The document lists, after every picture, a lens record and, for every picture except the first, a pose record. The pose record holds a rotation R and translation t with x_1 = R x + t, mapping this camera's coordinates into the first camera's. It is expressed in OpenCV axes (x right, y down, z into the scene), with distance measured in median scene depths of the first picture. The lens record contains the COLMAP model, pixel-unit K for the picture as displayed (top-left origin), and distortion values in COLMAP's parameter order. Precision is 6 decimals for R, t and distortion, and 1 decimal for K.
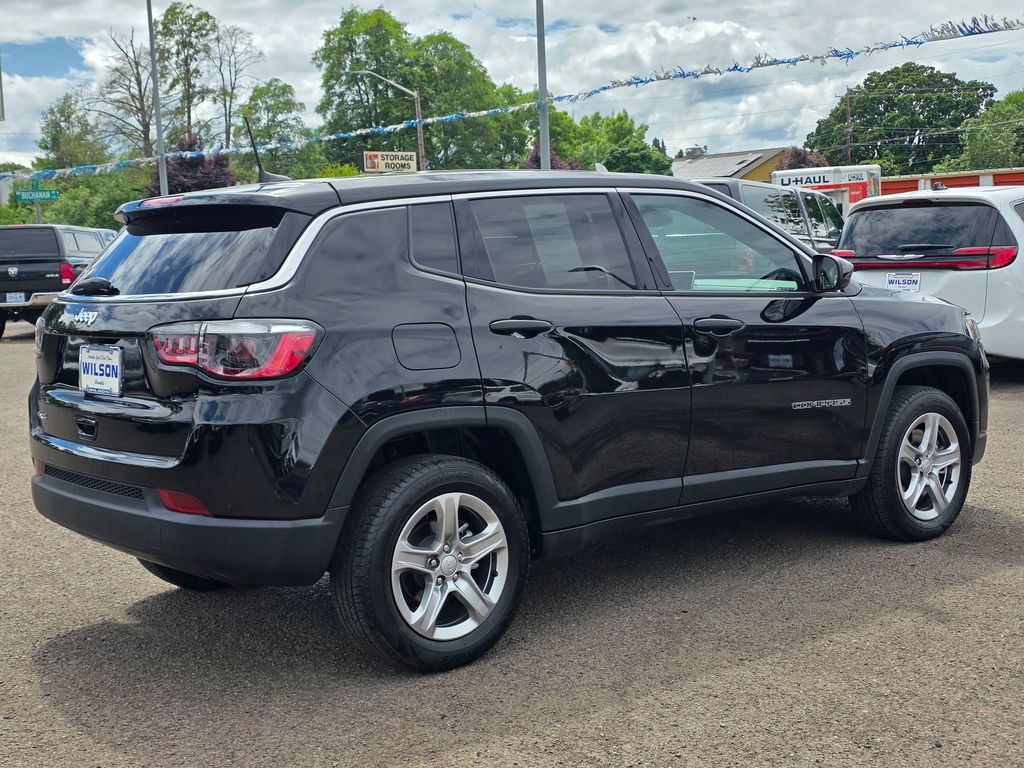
lens RADIAL K [[1378.7, 0, 492.4], [0, 1378.7, 375.7], [0, 0, 1]] dist [0.066403, 0.000000]
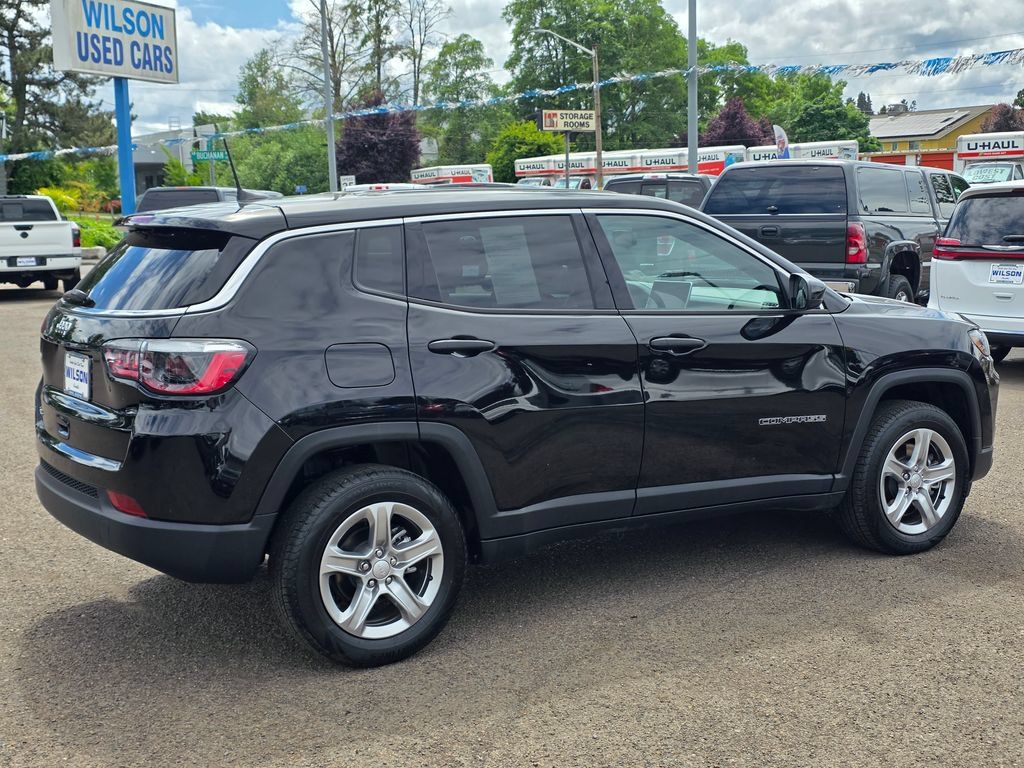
lens RADIAL K [[1378.7, 0, 523.0], [0, 1378.7, 392.1], [0, 0, 1]] dist [0.066403, 0.000000]
pose [[0.992852, 0.032695, -0.114783, 0.171065], [-0.027624, 0.998583, 0.045493, -0.044875], [0.116108, -0.041997, 0.992348, -0.037796]]
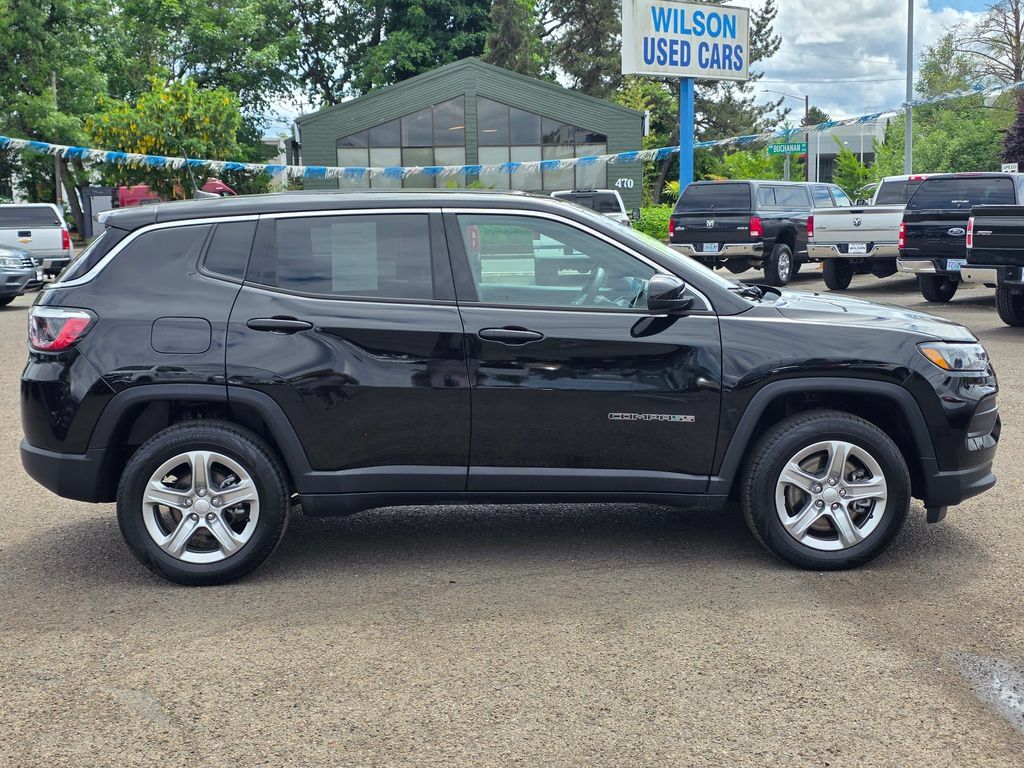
lens RADIAL K [[1378.7, 0, 513.9], [0, 1378.7, 383.8], [0, 0, 1]] dist [0.066403, 0.000000]
pose [[0.809805, 0.100157, -0.578087, 0.820039], [-0.071453, 0.994823, 0.072264, -0.078982], [0.582332, -0.017214, 0.812769, 0.106430]]
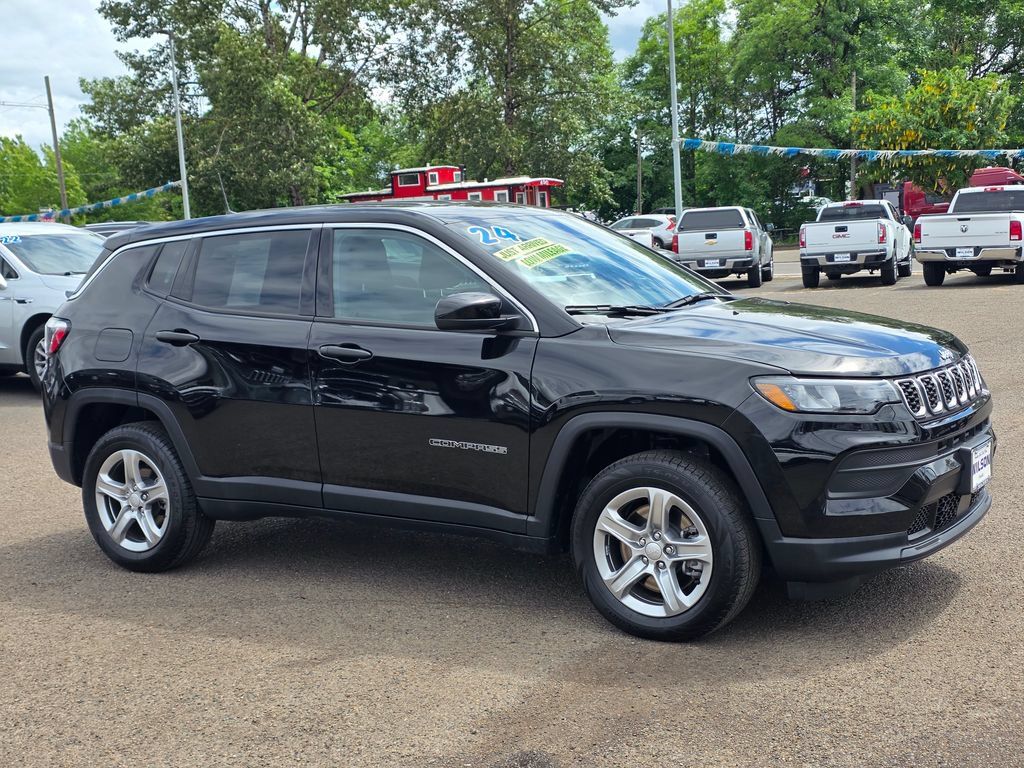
lens RADIAL K [[1378.7, 0, 527.8], [0, 1378.7, 403.8], [0, 0, 1]] dist [0.066403, 0.000000]
pose [[0.336462, 0.141019, -0.931078, 1.240329], [-0.055468, 0.989975, 0.129895, -0.147330], [0.940062, 0.007940, 0.340911, 0.779418]]
